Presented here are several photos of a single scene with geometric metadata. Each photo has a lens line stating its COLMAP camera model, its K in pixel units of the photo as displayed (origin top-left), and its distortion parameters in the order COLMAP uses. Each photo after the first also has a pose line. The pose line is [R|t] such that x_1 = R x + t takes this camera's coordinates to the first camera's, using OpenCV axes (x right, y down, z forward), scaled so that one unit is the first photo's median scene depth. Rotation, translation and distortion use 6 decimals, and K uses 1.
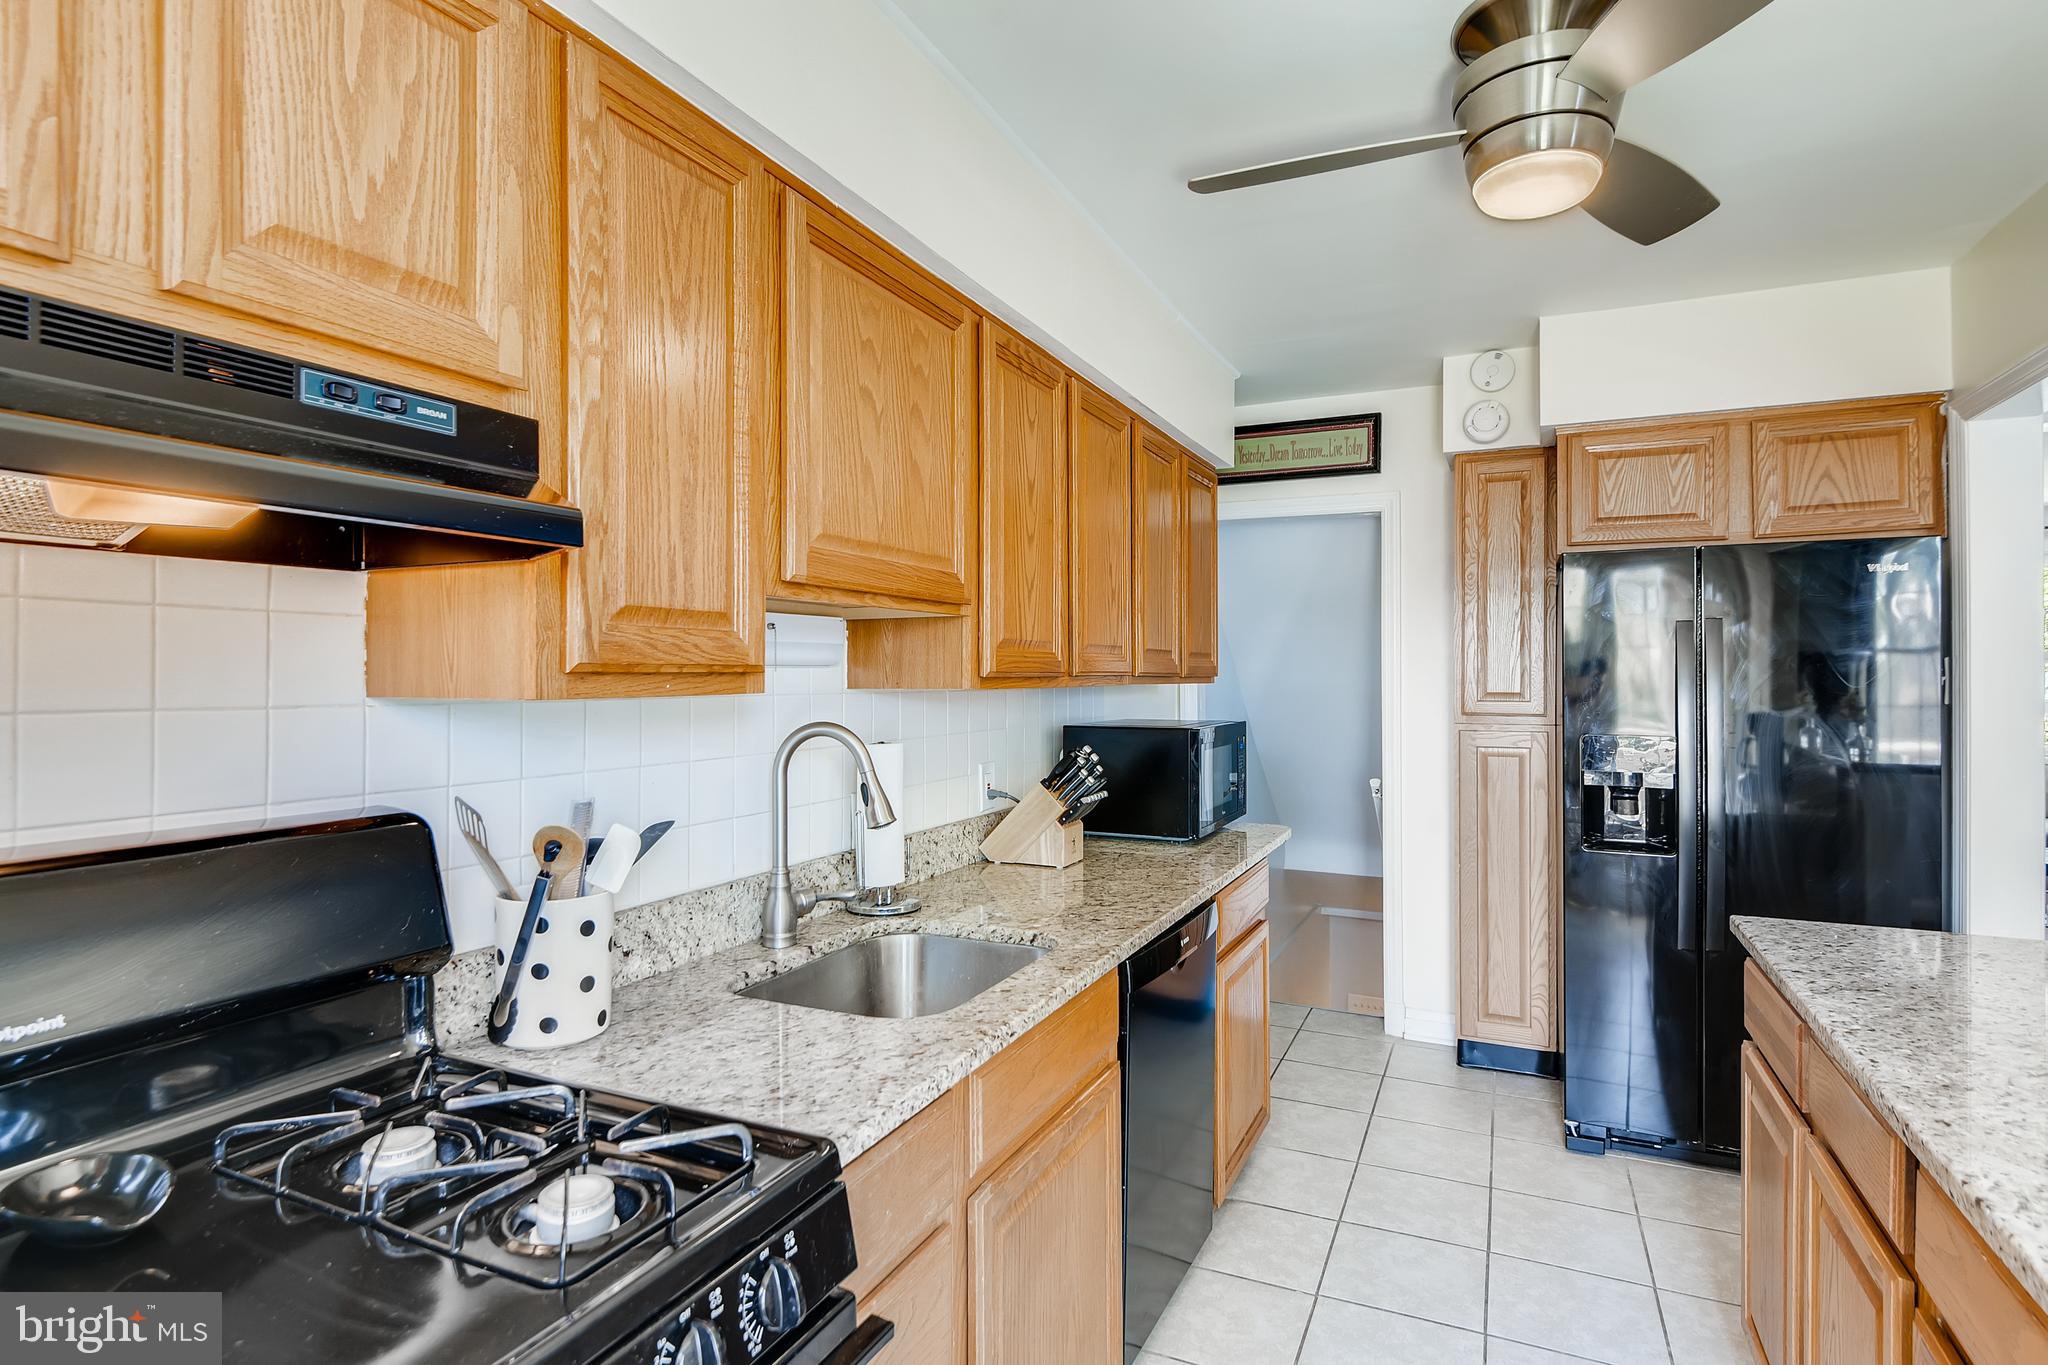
lens RADIAL K [[1032.4, 0, 1029.7], [0, 1032.4, 662.5], [0, 0, 1]] dist [0.013352, -0.014006]
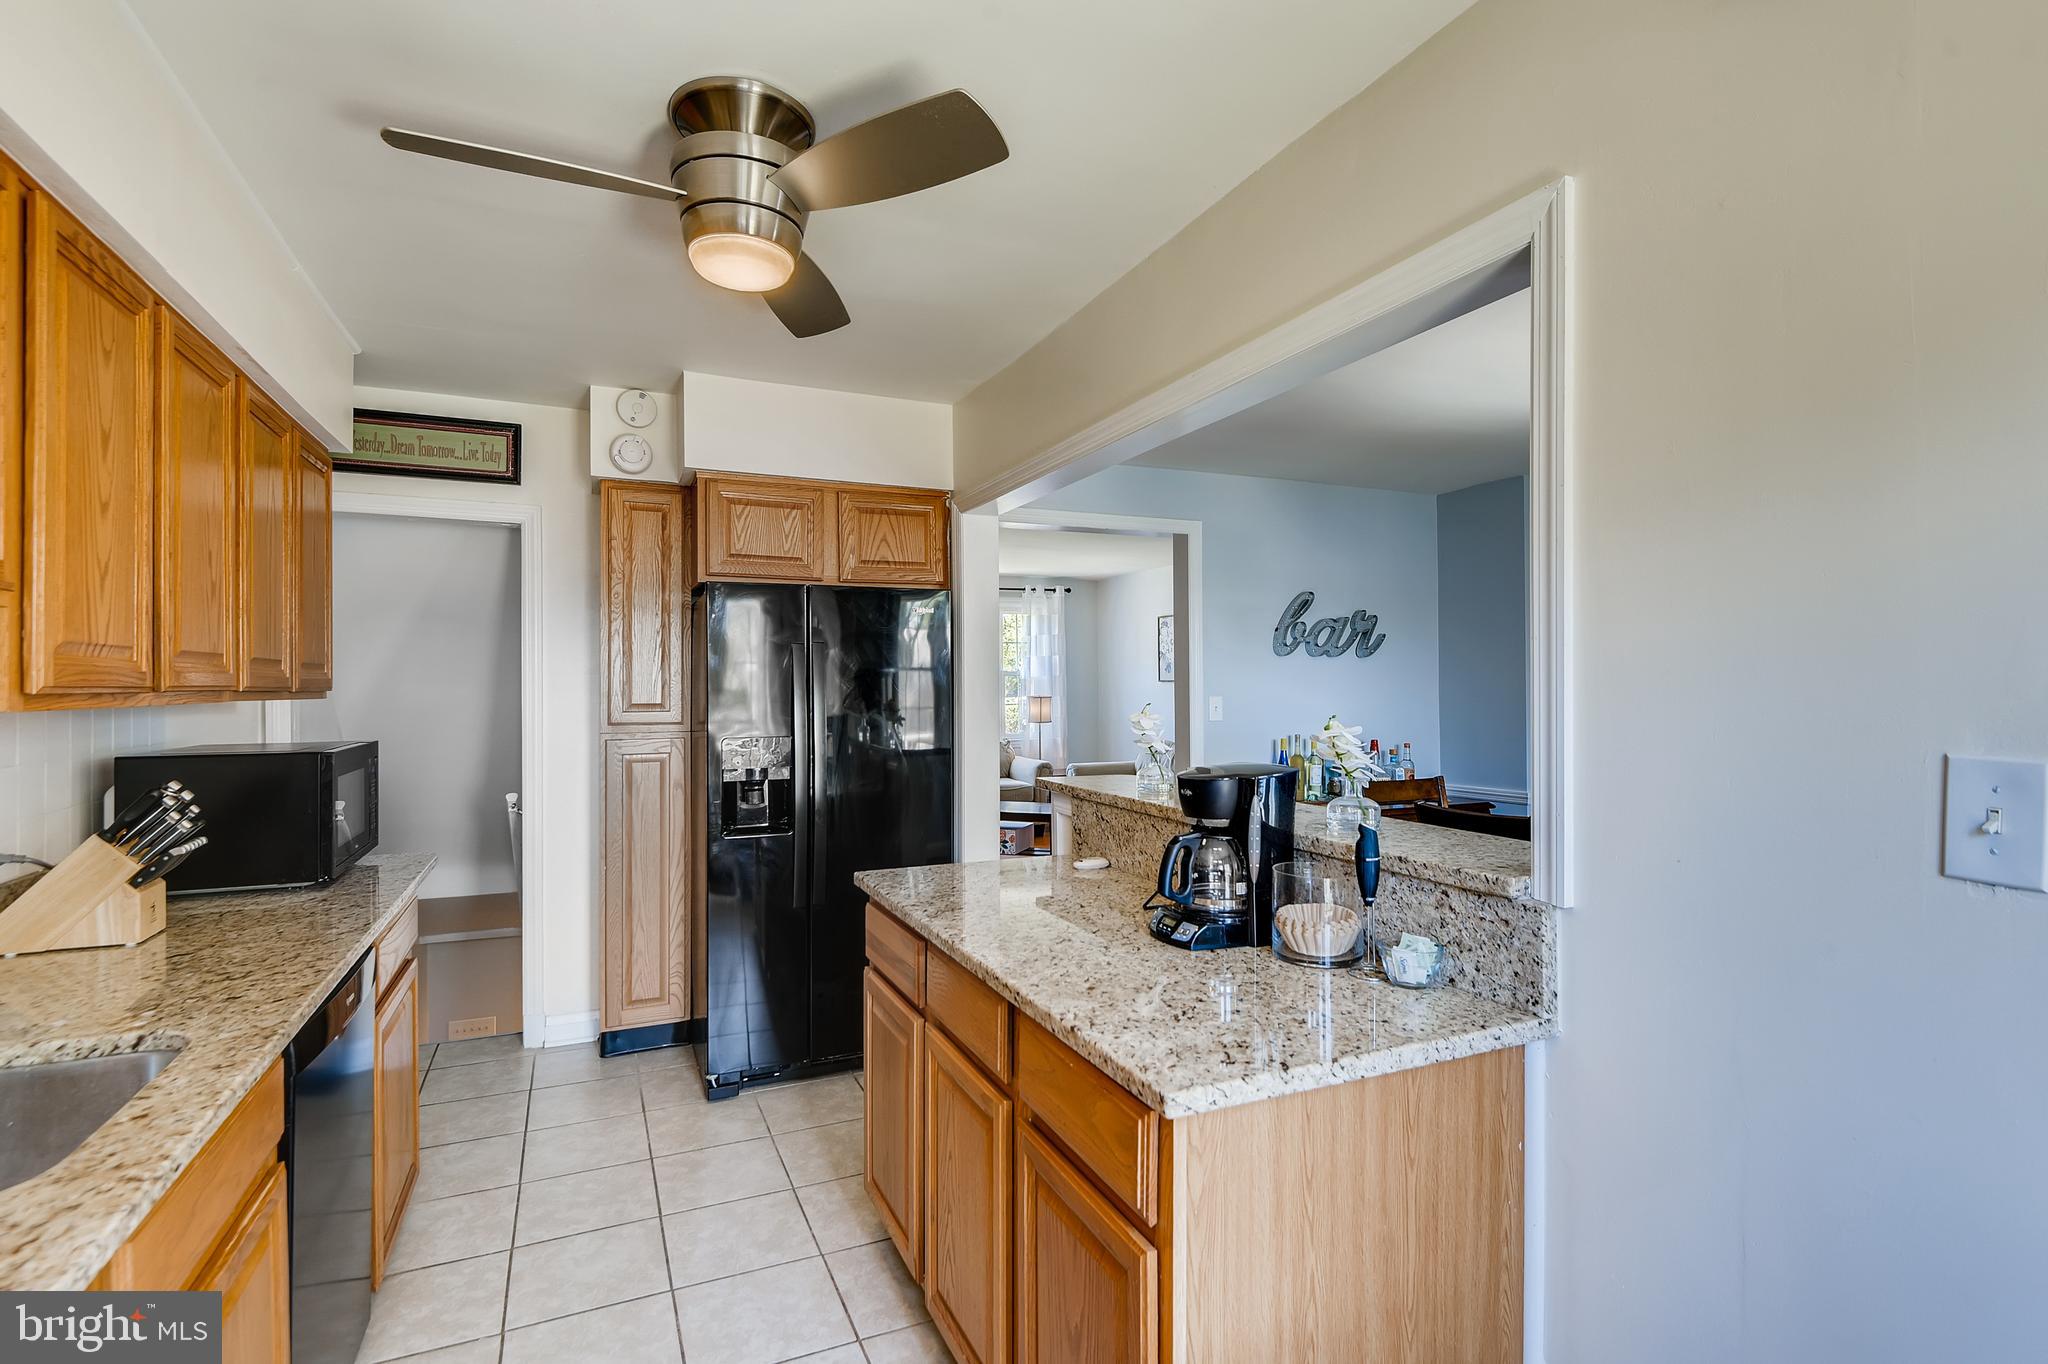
lens RADIAL K [[962.6, 0, 1026.7], [0, 962.6, 668.6], [0, 0, 1]] dist [0.022498, -0.021908]
pose [[0.652792, 0.010018, 0.757471, -0.061122], [-0.004503, 0.999946, -0.009344, -0.000174], [-0.757524, 0.002689, 0.652802, 0.030451]]
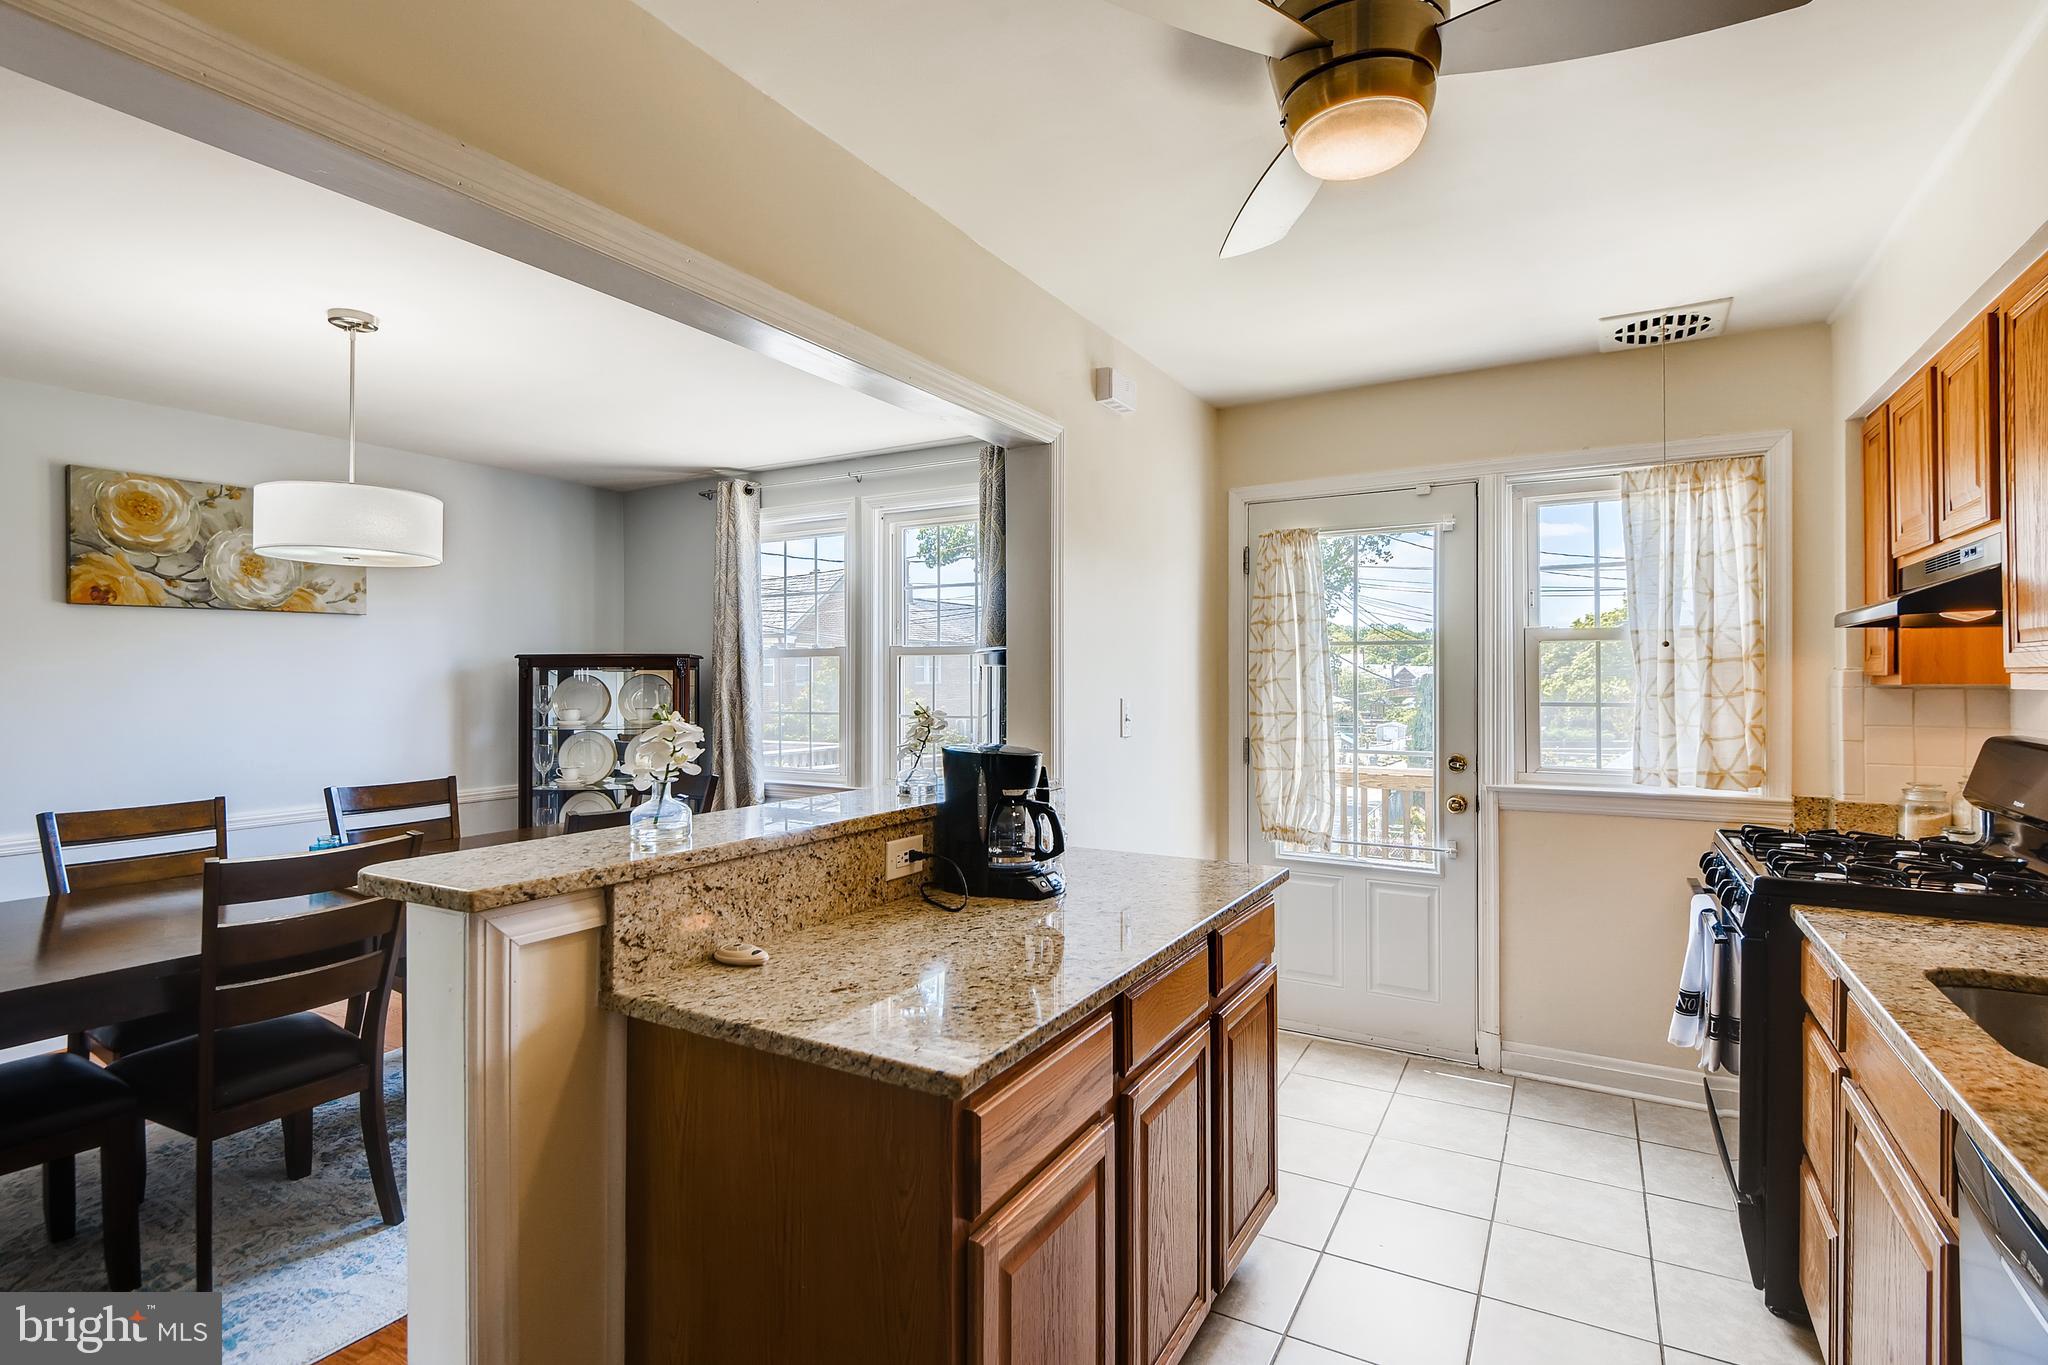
lens RADIAL K [[989.4, 0, 1011.7], [0, 989.4, 668.1], [0, 0, 1]] dist [-0.001590, -0.000720]
pose [[-0.995368, 0.002082, 0.096112, 0.348717], [0.000484, 0.999861, -0.016642, 0.009521], [-0.096133, -0.016518, -0.995231, 0.936956]]
